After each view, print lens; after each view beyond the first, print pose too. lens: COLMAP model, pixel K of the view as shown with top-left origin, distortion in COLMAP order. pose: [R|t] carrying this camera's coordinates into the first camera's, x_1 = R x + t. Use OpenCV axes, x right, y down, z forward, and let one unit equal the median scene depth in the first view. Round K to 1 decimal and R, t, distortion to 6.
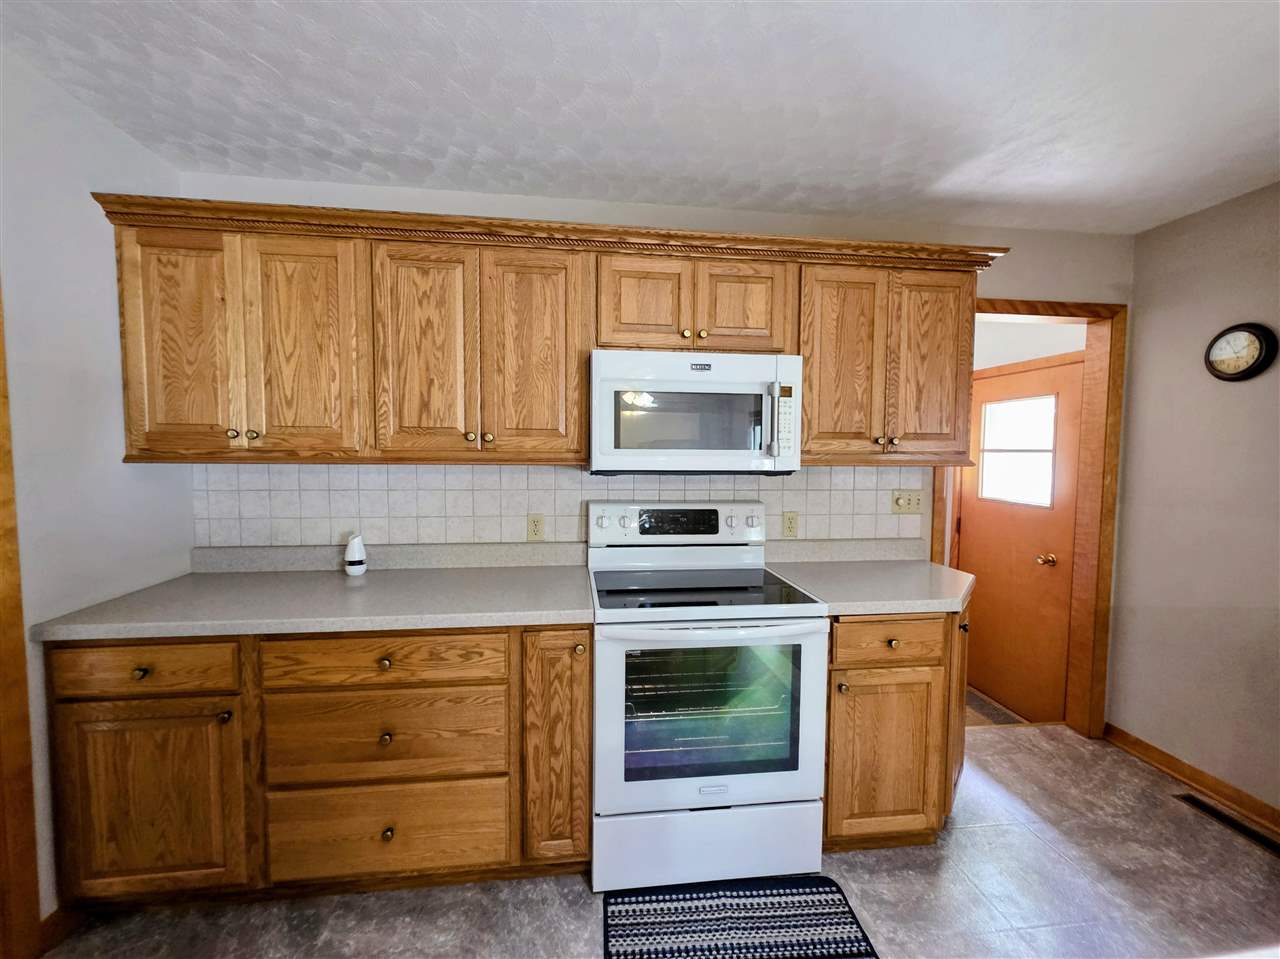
lens RADIAL K [[514.2, 0, 635.2], [0, 514.2, 481.3], [0, 0, 1]] dist [-0.000537, 0.000036]
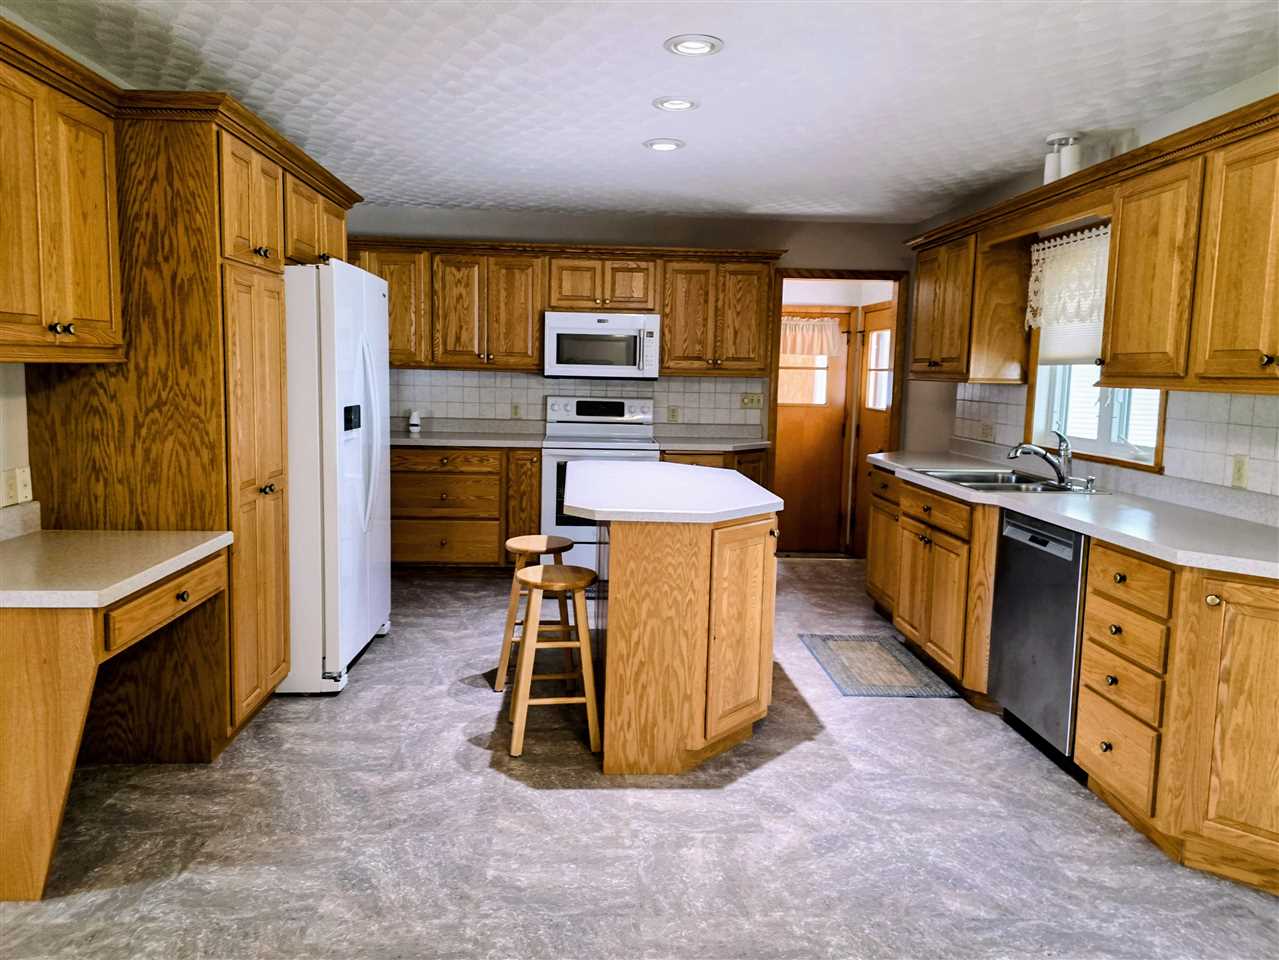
lens RADIAL K [[916.5, 0, 637.9], [0, 916.5, 471.4], [0, 0, 1]] dist [0.096765, -0.107152]
pose [[0.997337, 0.022516, -0.069364, 0.485241], [-0.019420, 0.998799, 0.044987, 0.169238], [0.070293, -0.043520, 0.996577, -2.290092]]
